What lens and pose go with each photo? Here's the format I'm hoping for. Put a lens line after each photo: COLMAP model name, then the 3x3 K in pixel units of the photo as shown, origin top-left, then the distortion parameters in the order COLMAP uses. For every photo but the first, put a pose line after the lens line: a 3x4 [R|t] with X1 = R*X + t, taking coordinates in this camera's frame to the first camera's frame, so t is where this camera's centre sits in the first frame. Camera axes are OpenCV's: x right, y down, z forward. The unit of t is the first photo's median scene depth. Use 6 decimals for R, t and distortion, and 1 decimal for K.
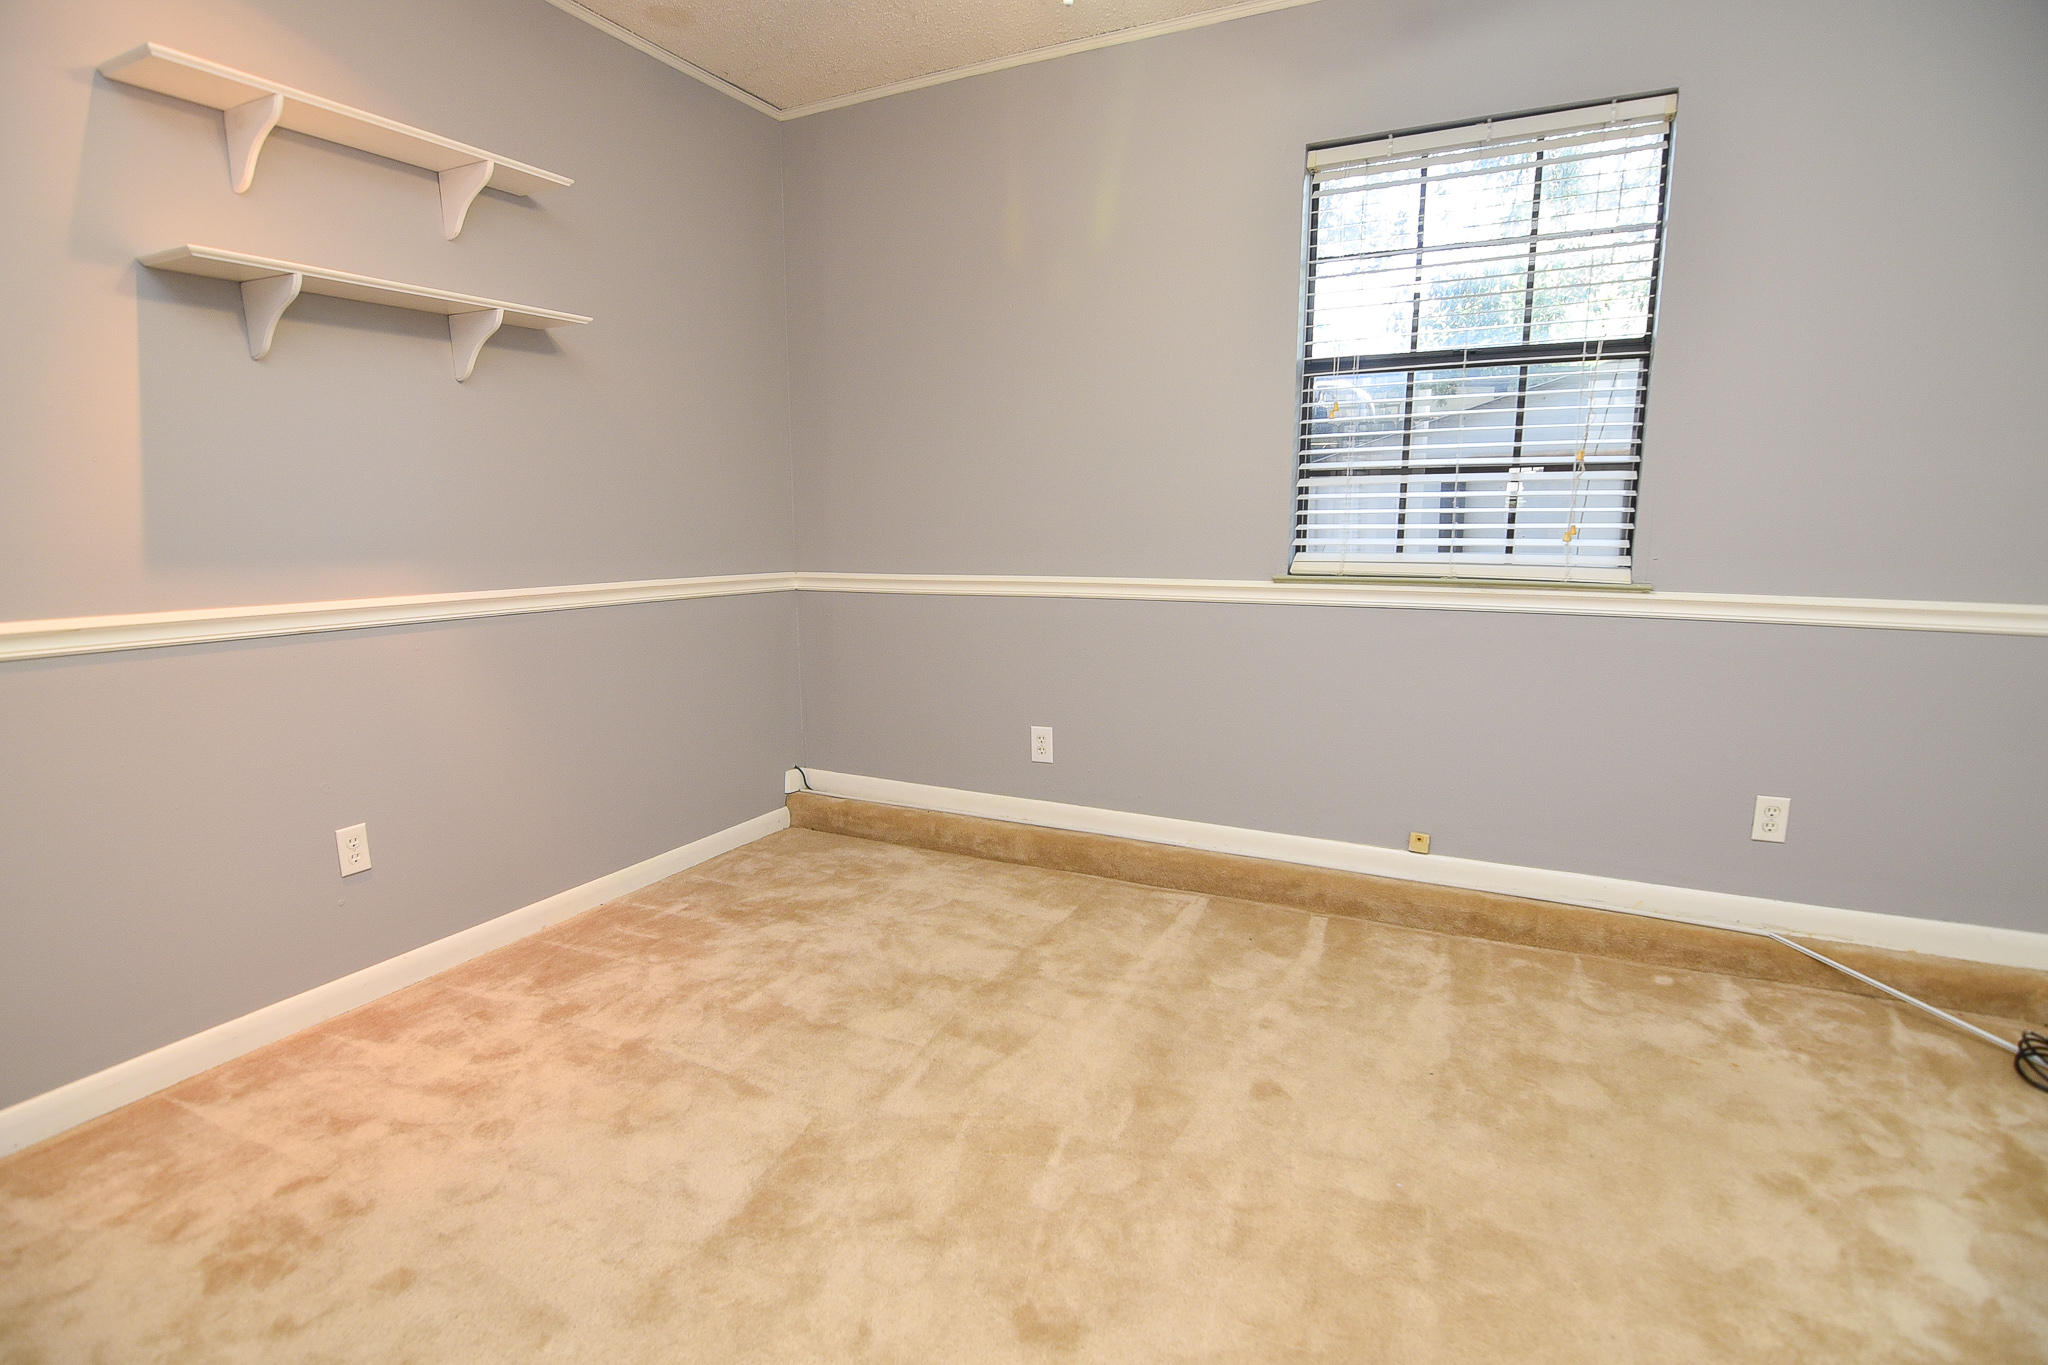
lens RADIAL K [[1001.6, 0, 1024.0], [0, 1001.6, 682.5], [0, 0, 1]] dist [0.000817, 0.000055]
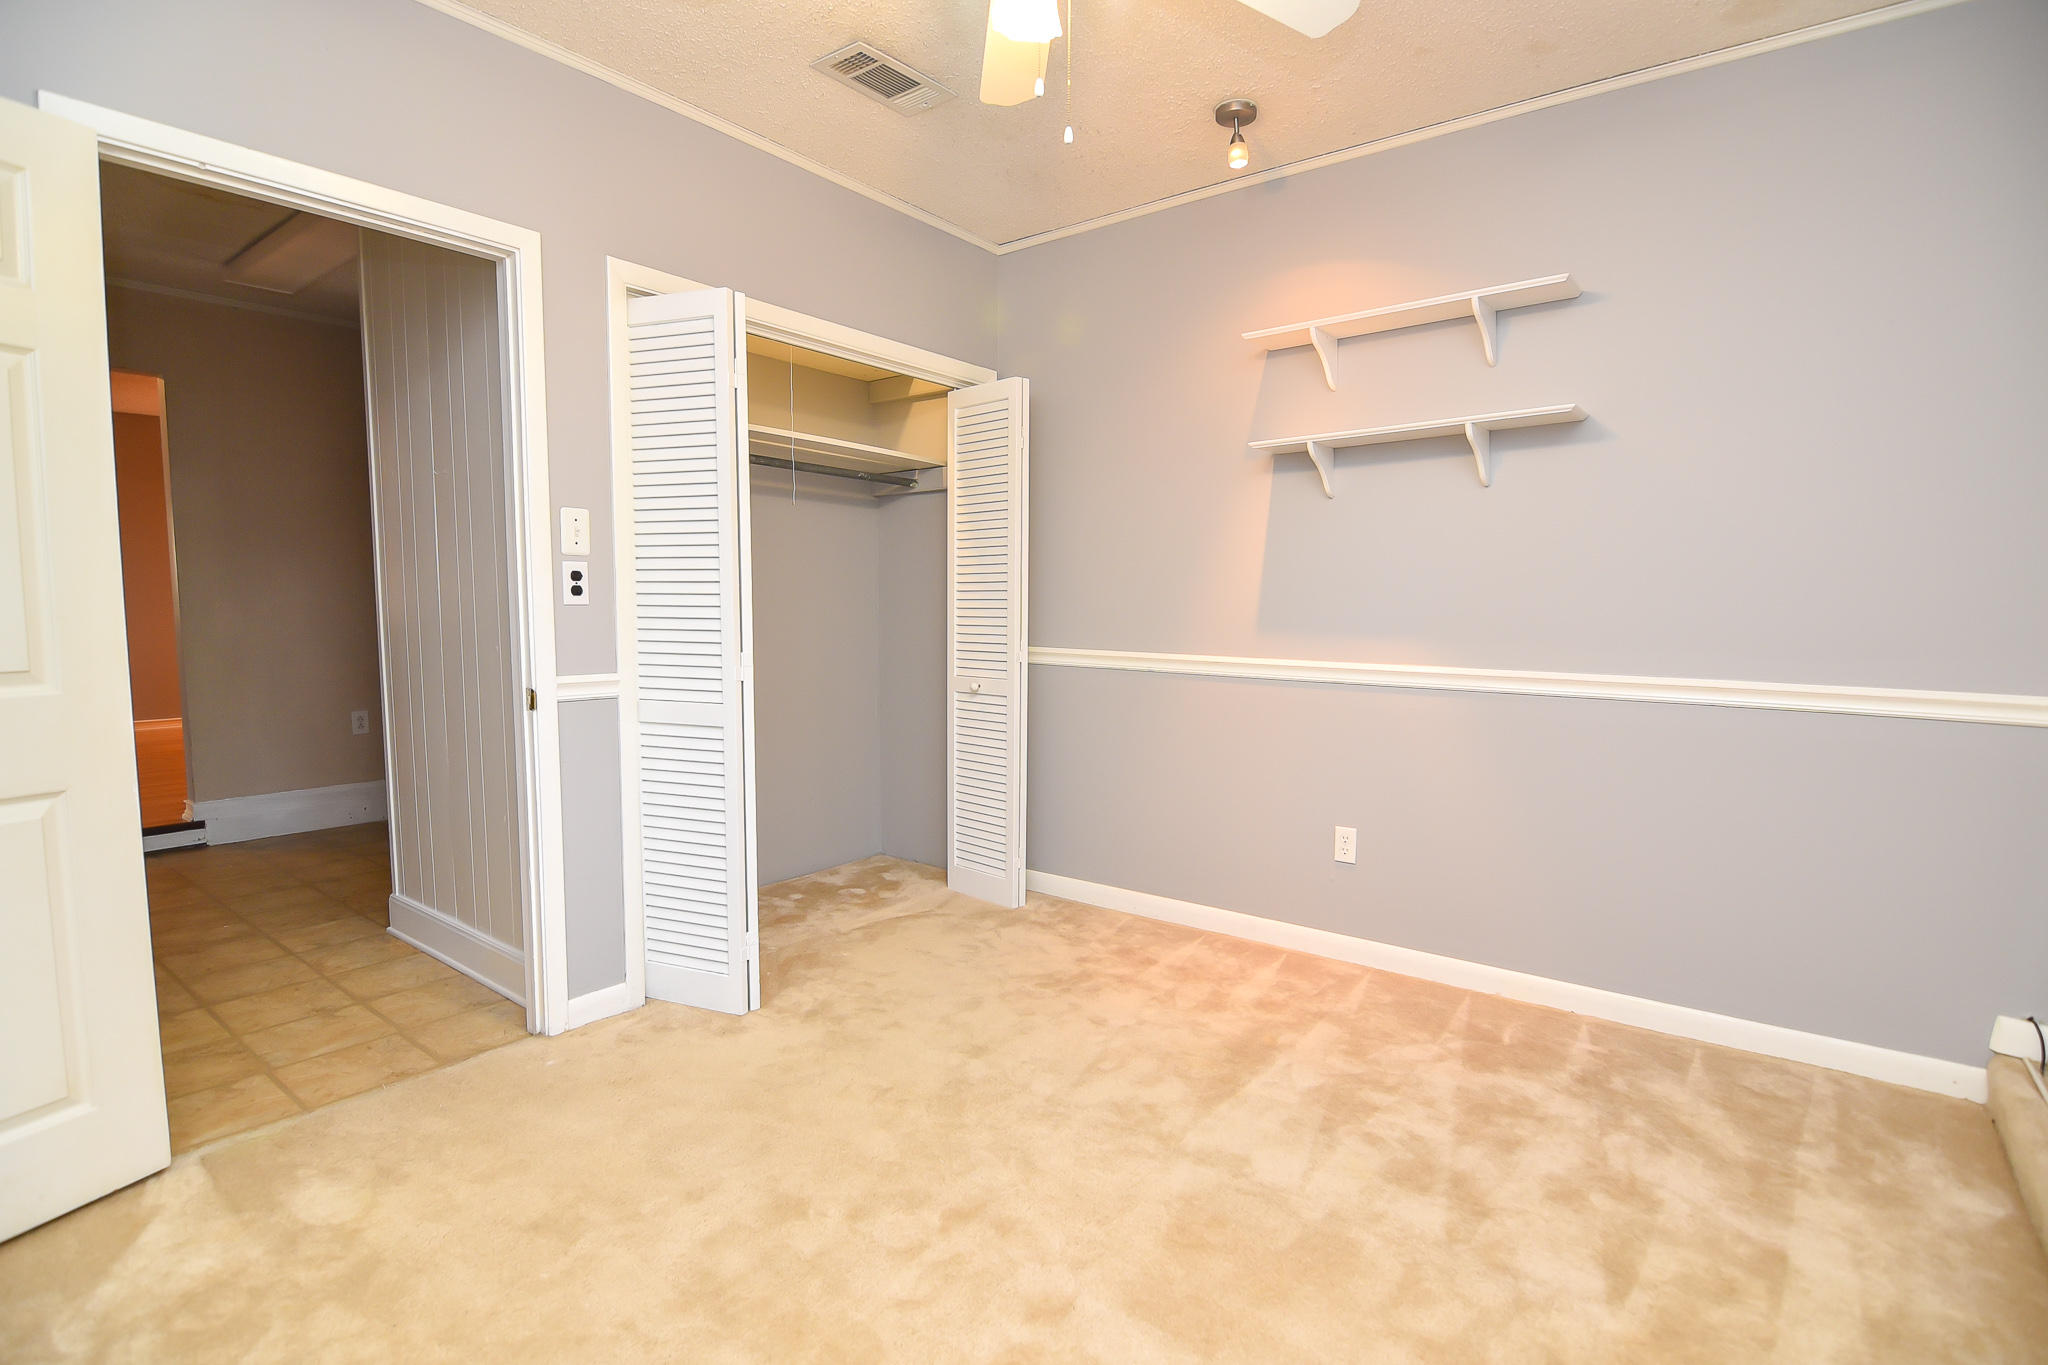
lens RADIAL K [[1001.6, 0, 1024.0], [0, 1001.6, 682.5], [0, 0, 1]] dist [0.000817, 0.000055]
pose [[-0.177764, 0.091083, -0.979849, 0.754313], [-0.165754, 0.978710, 0.121048, -0.146991], [0.970013, 0.183932, -0.158882, 0.792974]]
